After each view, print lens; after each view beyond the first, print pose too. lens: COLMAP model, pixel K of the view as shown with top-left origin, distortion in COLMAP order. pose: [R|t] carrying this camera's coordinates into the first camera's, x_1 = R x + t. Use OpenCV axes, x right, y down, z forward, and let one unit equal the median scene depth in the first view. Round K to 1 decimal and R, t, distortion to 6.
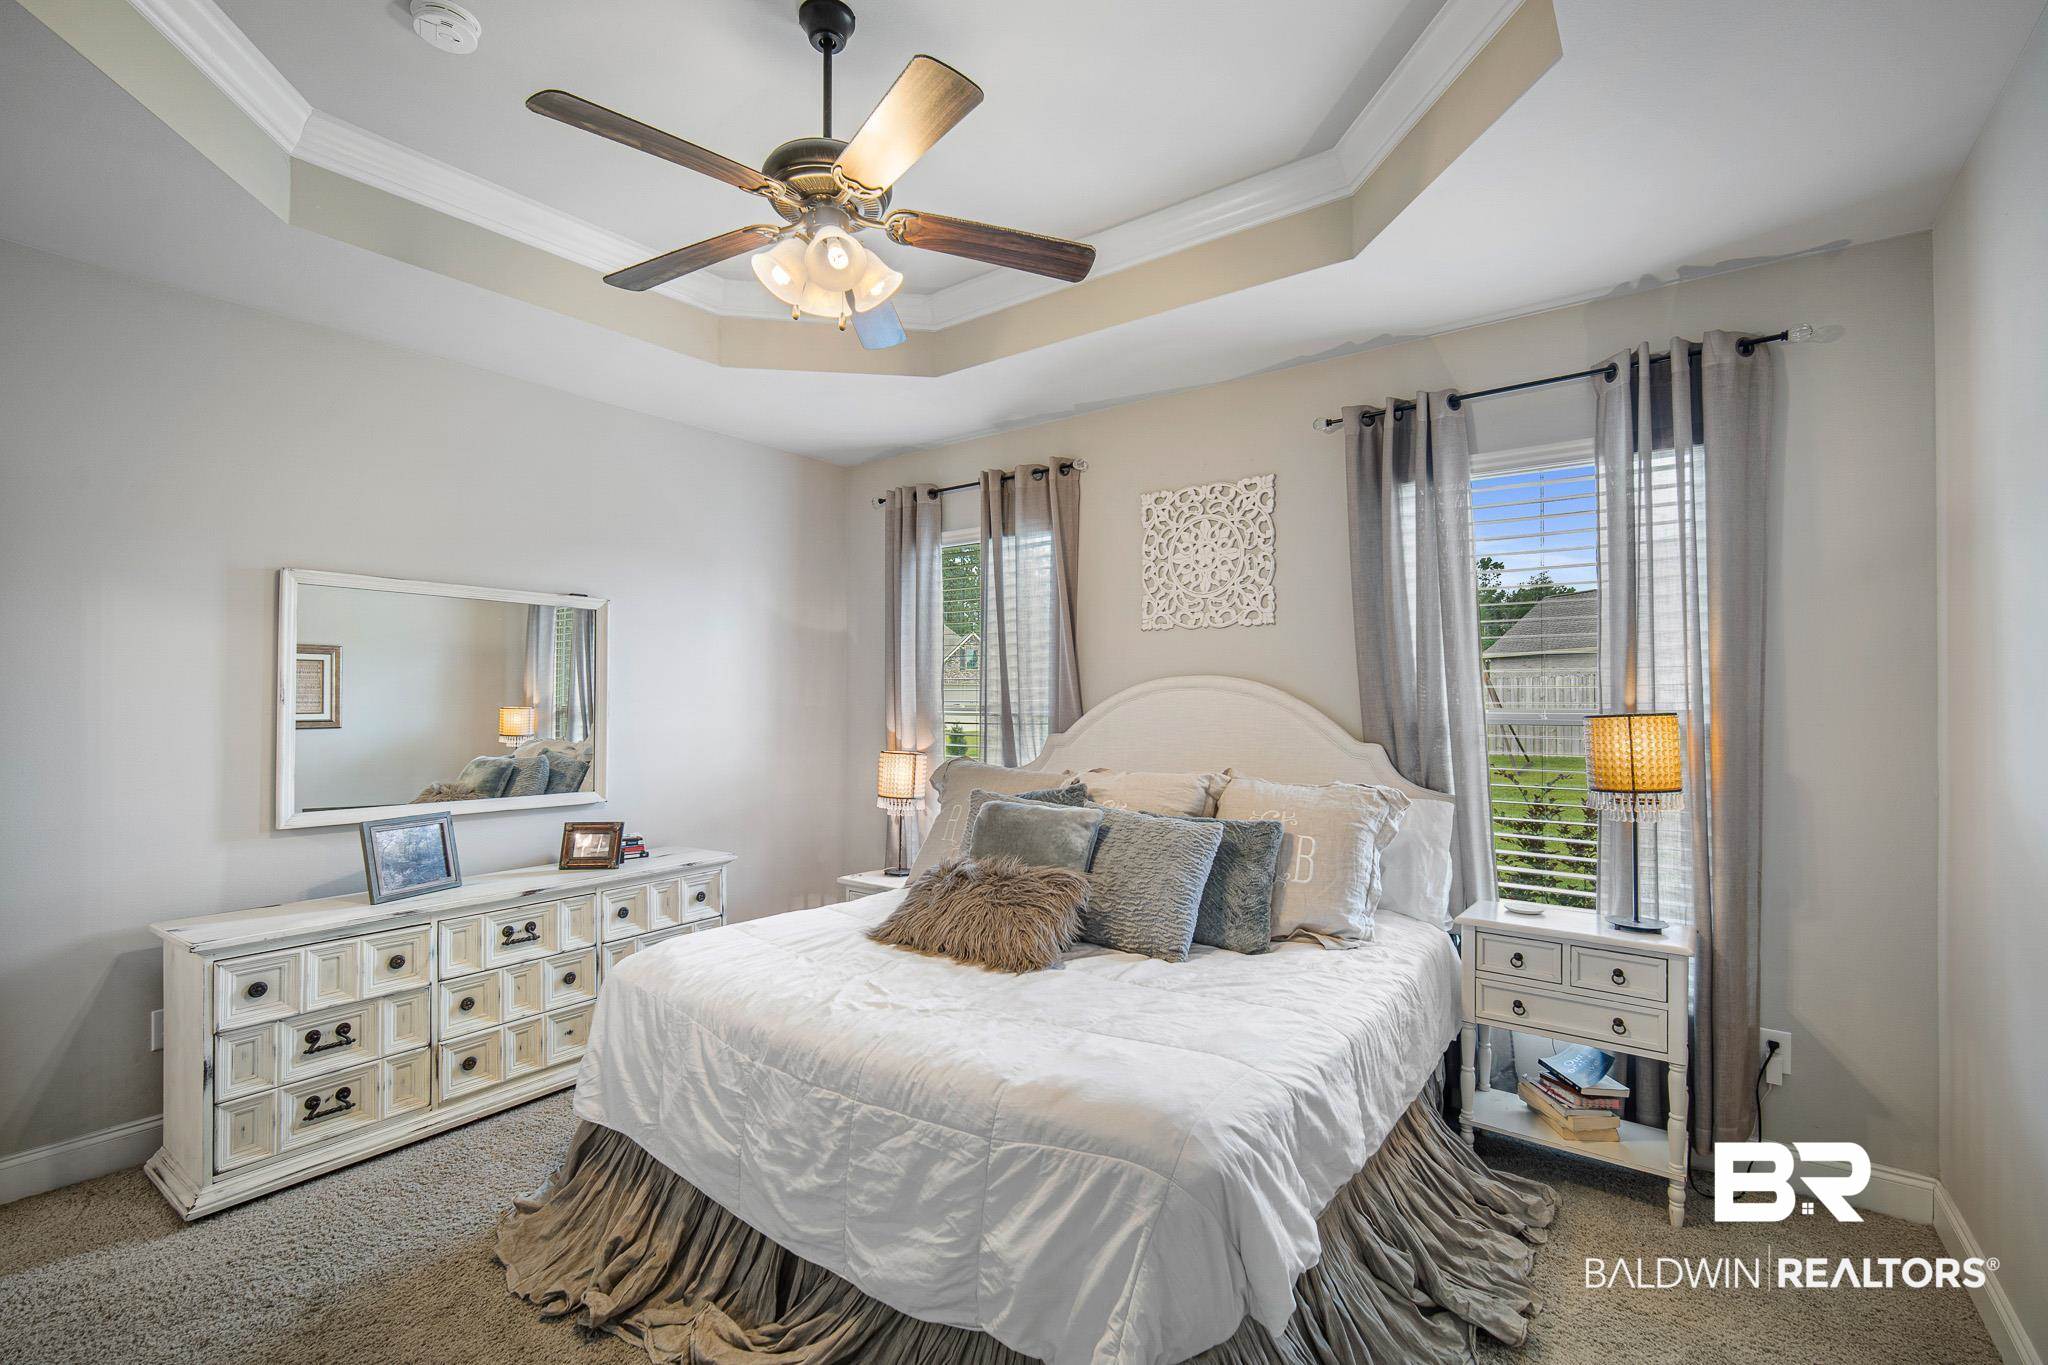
lens RADIAL K [[894.1, 0, 1024.2], [0, 894.1, 681.1], [0, 0, 1]] dist [-0.007544, 0.000268]
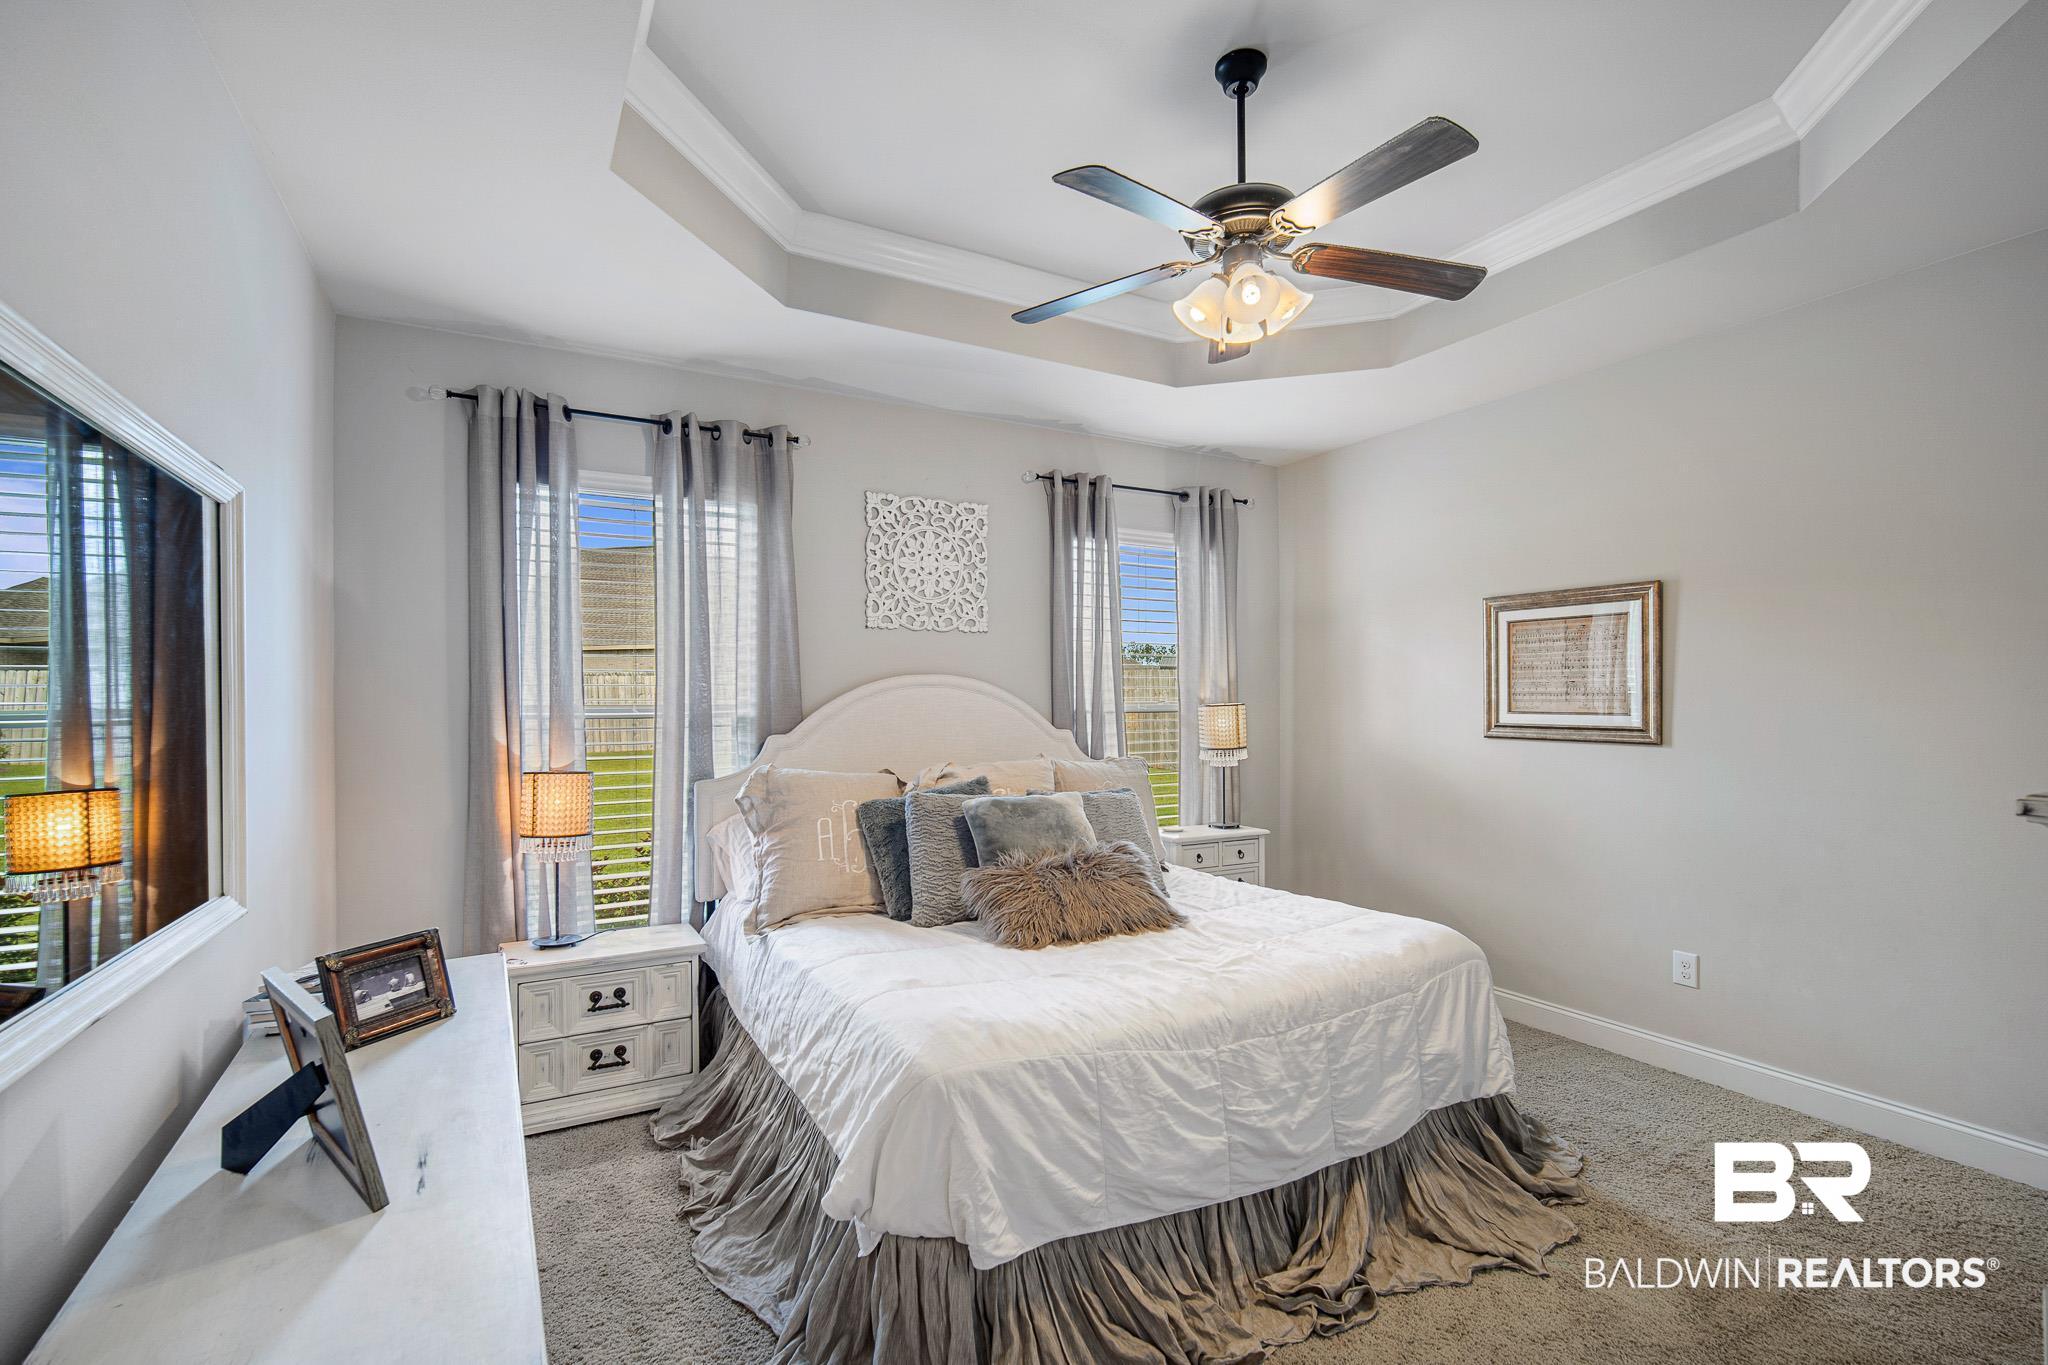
lens RADIAL K [[894.1, 0, 1020.3], [0, 894.1, 700.7], [0, 0, 1]] dist [-0.007544, 0.000268]
pose [[0.414625, 0.001638, 0.909991, -0.732785], [-0.007398, 0.999971, 0.001571, 0.022543], [-0.909962, -0.007384, 0.414625, 0.447452]]
